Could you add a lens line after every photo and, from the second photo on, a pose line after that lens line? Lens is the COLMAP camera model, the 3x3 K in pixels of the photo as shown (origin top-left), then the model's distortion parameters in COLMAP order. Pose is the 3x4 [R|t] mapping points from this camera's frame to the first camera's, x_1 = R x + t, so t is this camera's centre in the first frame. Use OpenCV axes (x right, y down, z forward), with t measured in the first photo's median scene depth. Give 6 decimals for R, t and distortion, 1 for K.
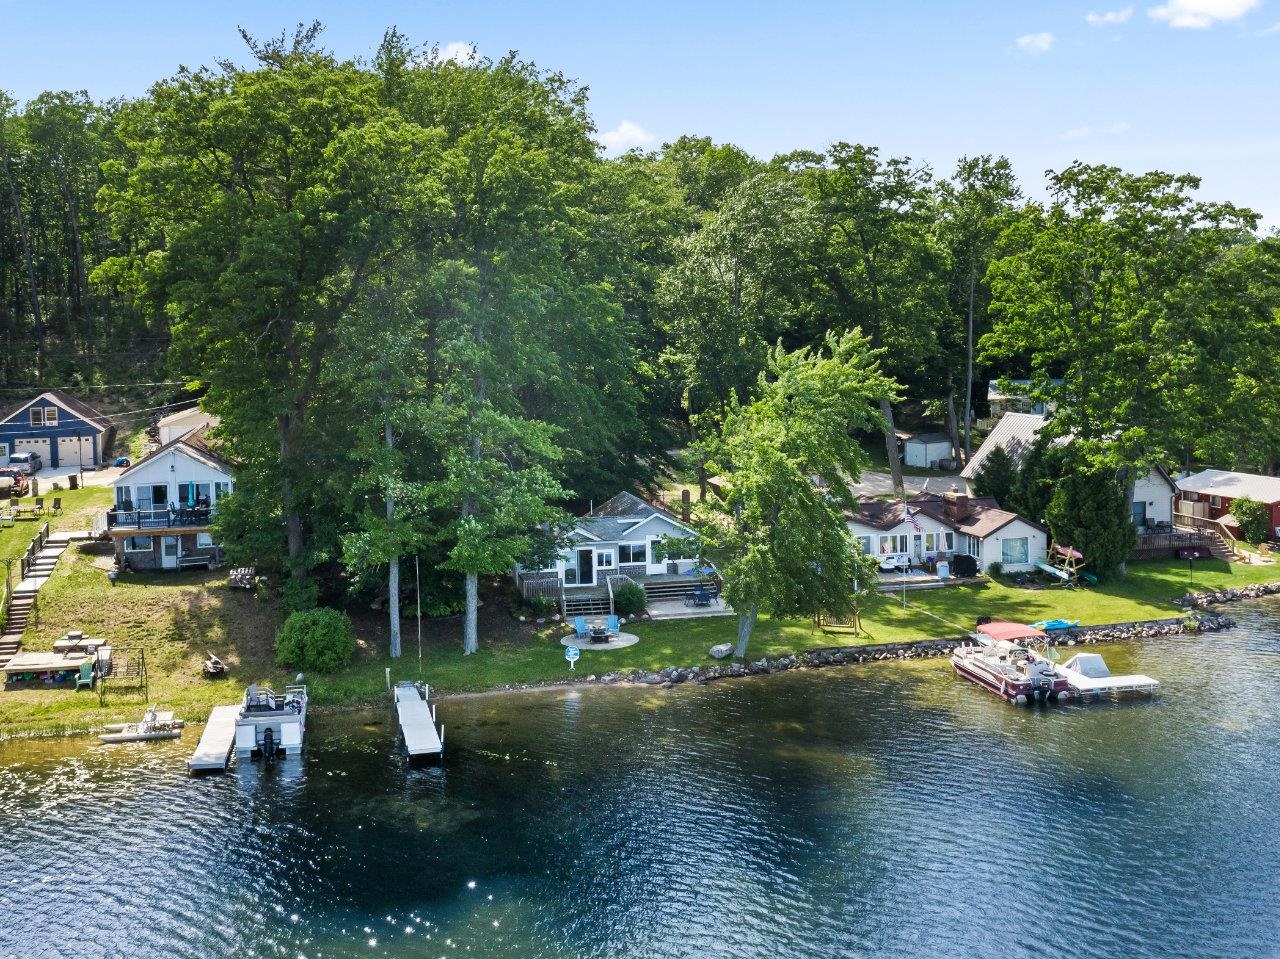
lens RADIAL K [[1039.0, 0, 640.0], [0, 1039.0, 479.5], [0, 0, 1]] dist [0.000806, 0.001028]
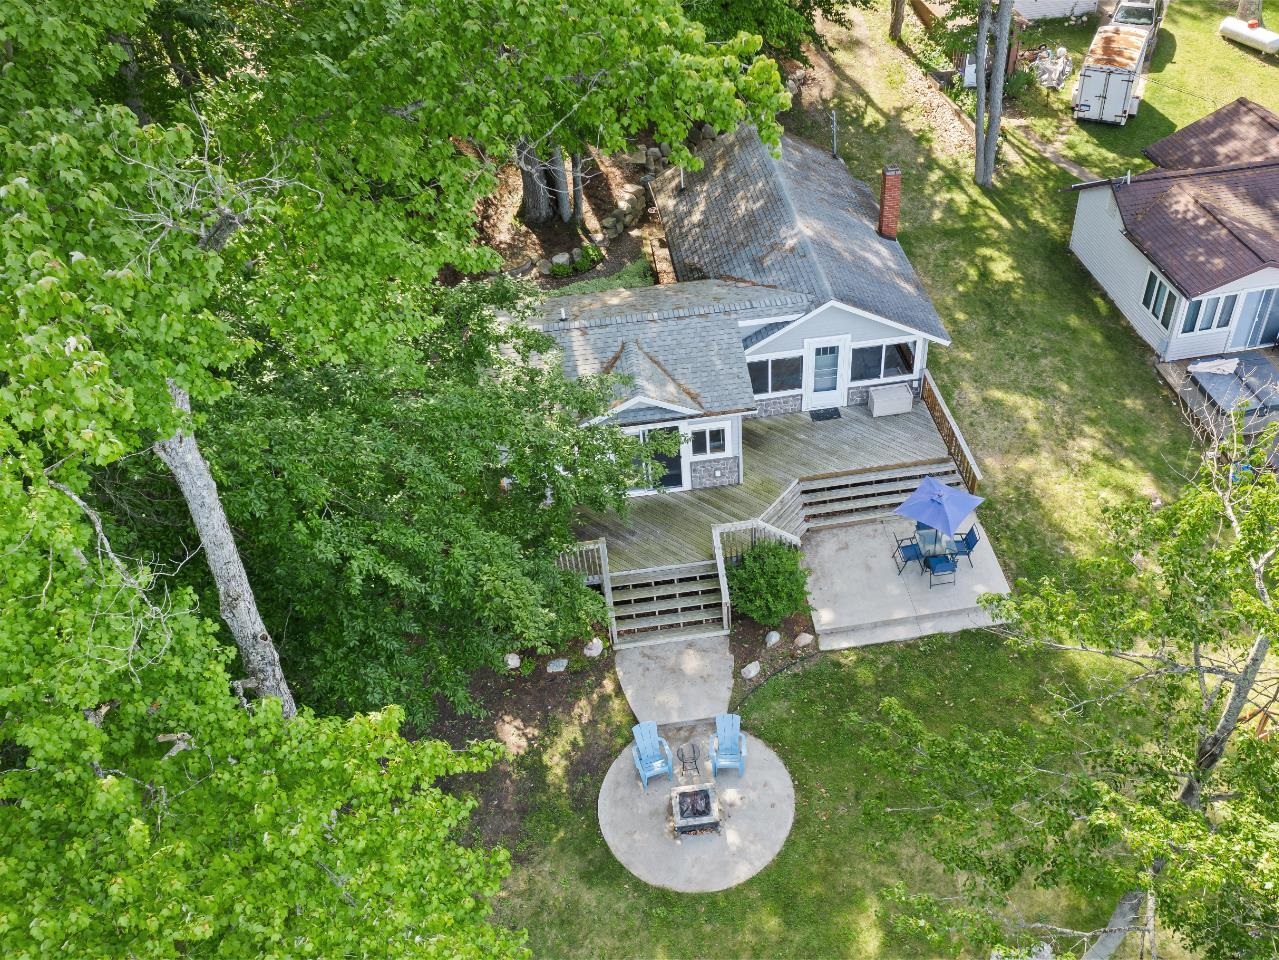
lens RADIAL K [[1054.4, 0, 669.7], [0, 1054.4, 482.1], [0, 0, 1]] dist [-0.002656, -0.000756]
pose [[0.996981, 0.011607, -0.076768, -0.017743], [0.034032, 0.823389, 0.566456, -0.163734], [0.069784, -0.567359, 0.820509, 0.685901]]
